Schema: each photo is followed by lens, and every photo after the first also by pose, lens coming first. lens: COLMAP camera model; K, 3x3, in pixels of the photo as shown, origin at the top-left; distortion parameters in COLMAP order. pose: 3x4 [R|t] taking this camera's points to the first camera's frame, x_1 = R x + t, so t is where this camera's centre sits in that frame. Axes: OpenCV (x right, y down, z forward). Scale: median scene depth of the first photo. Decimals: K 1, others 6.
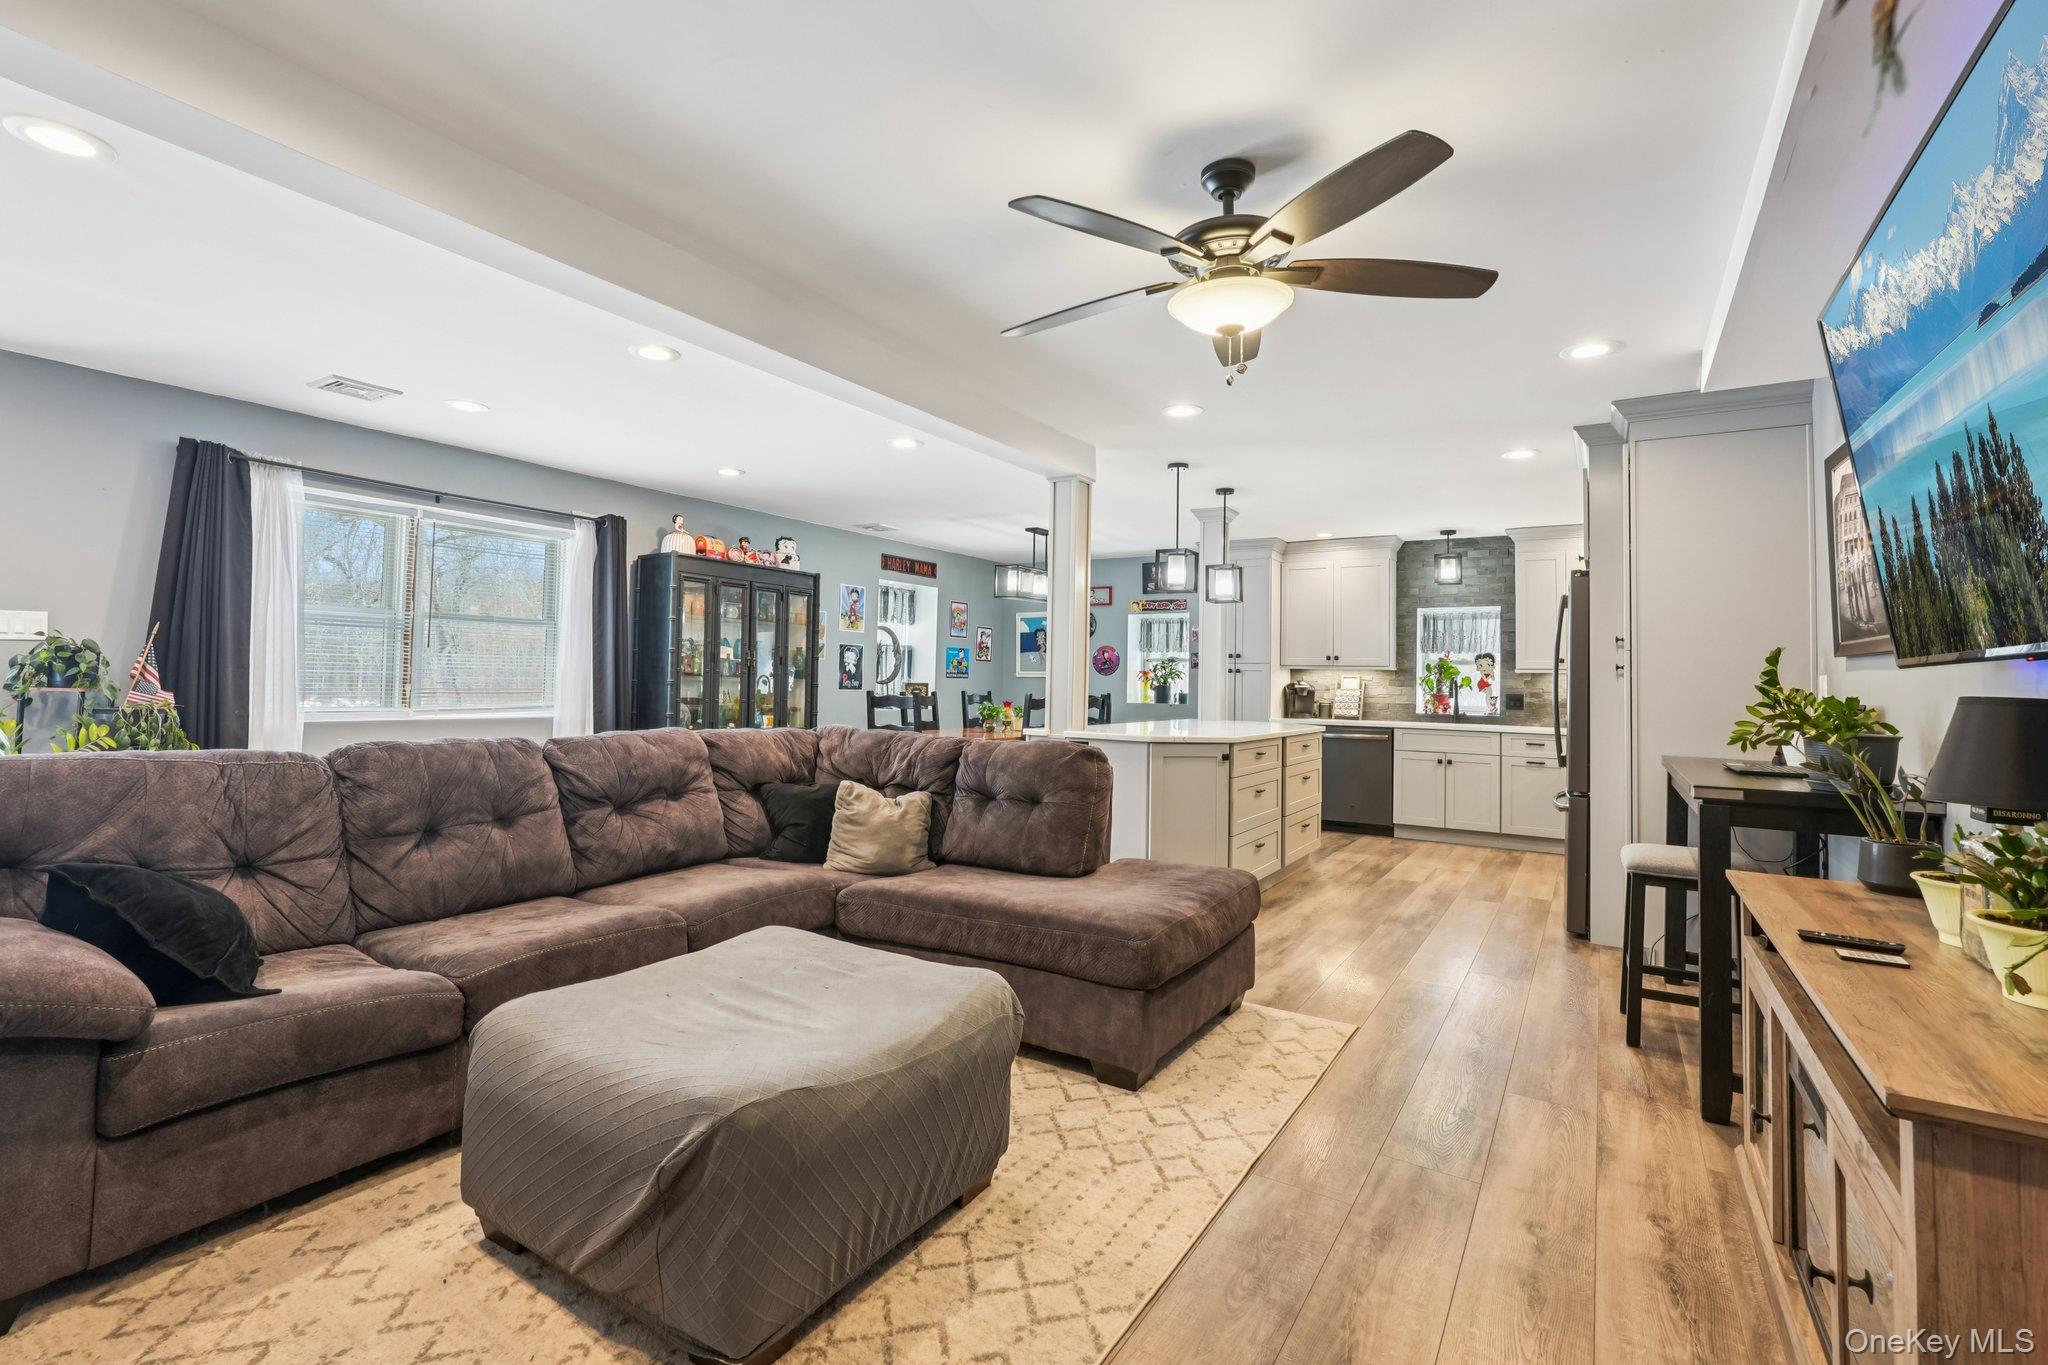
lens RADIAL K [[910.7, 0, 1020.9], [0, 910.7, 642.7], [0, 0, 1]] dist [-0.002033, -0.000179]
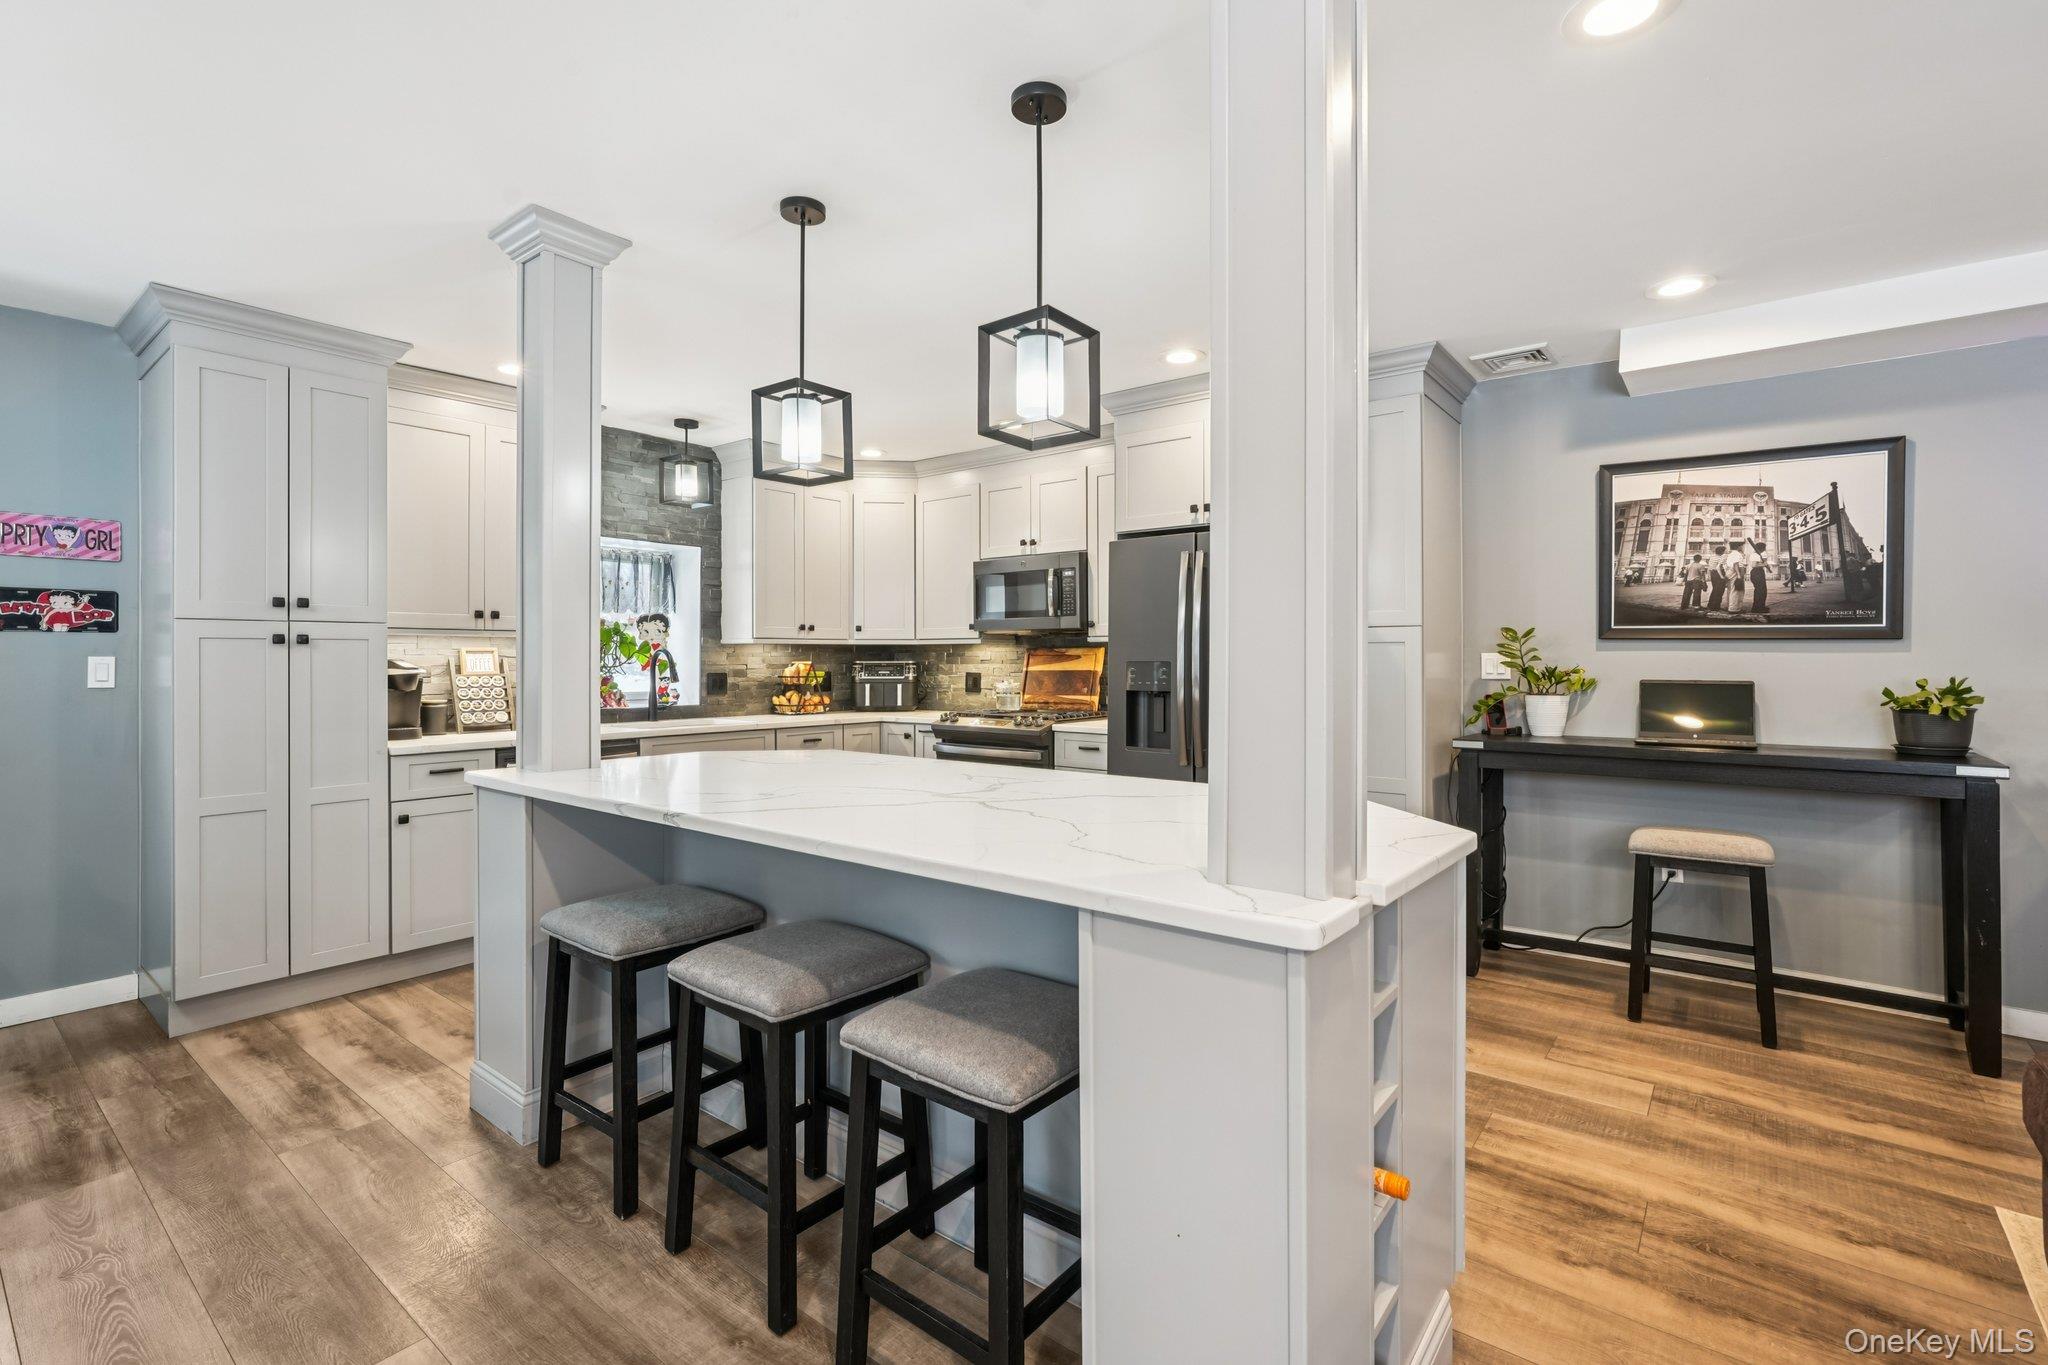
lens RADIAL K [[930.6, 0, 982.8], [0, 930.6, 651.0], [0, 0, 1]] dist [0.023991, -0.000032]
pose [[0.143285, -0.013889, 0.989584, -0.139025], [-0.038844, 0.999052, 0.019646, 0.015389], [-0.988919, -0.041255, 0.142610, 0.628317]]
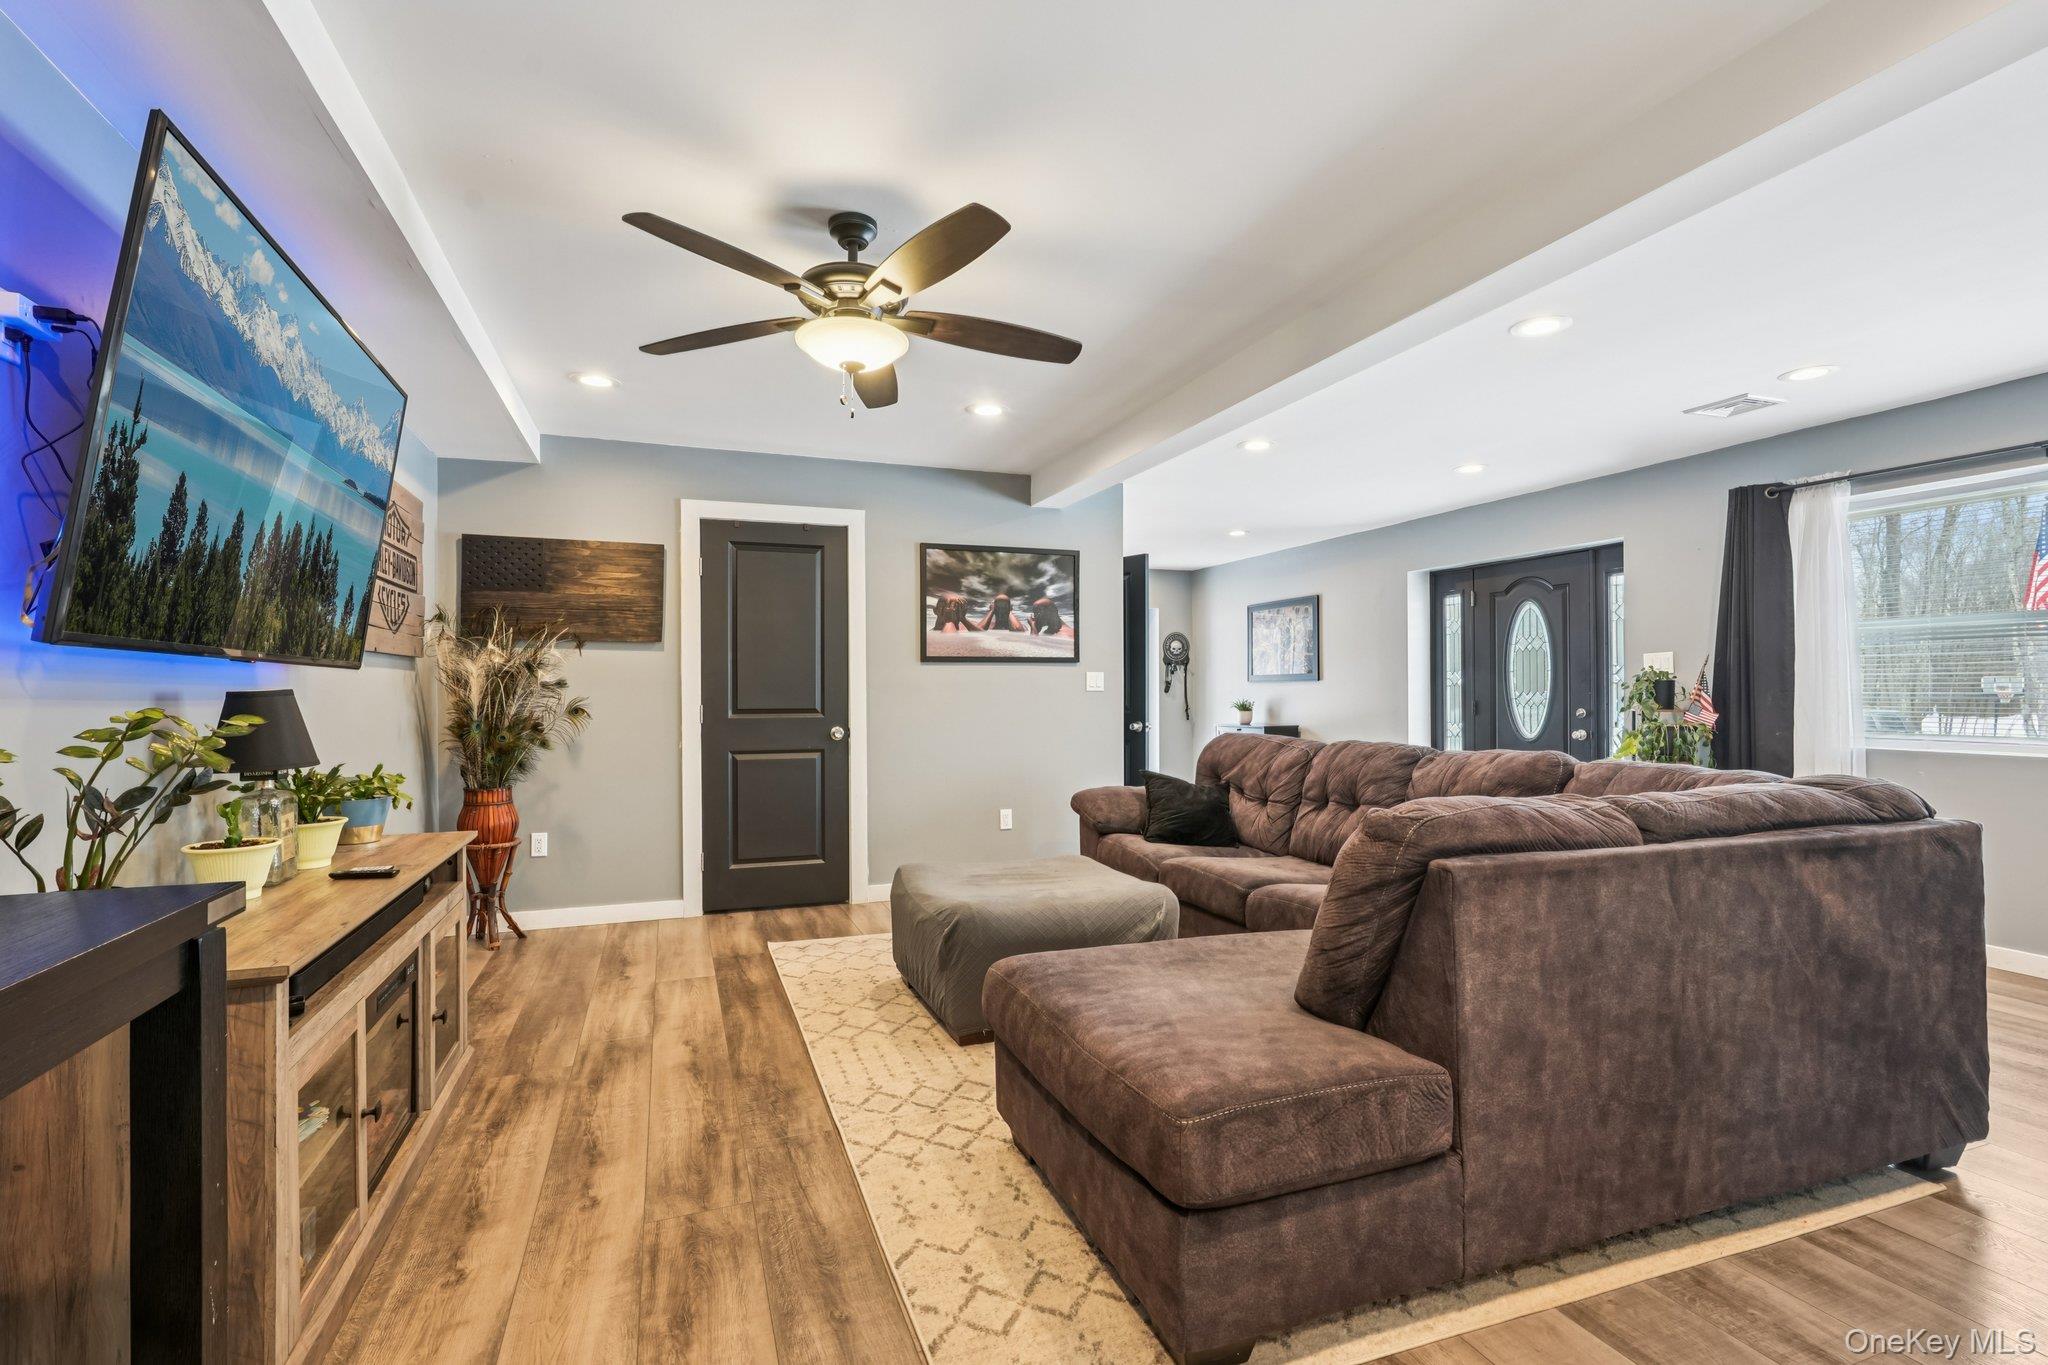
lens RADIAL K [[924.1, 0, 1022.1], [0, 924.1, 708.0], [0, 0, 1]] dist [-0.000743, 0.000018]
pose [[-0.591835, -0.003898, -0.806050, 0.272176], [0.025968, 0.999377, -0.023900, 0.026136], [0.805641, -0.035077, -0.591365, 0.493538]]
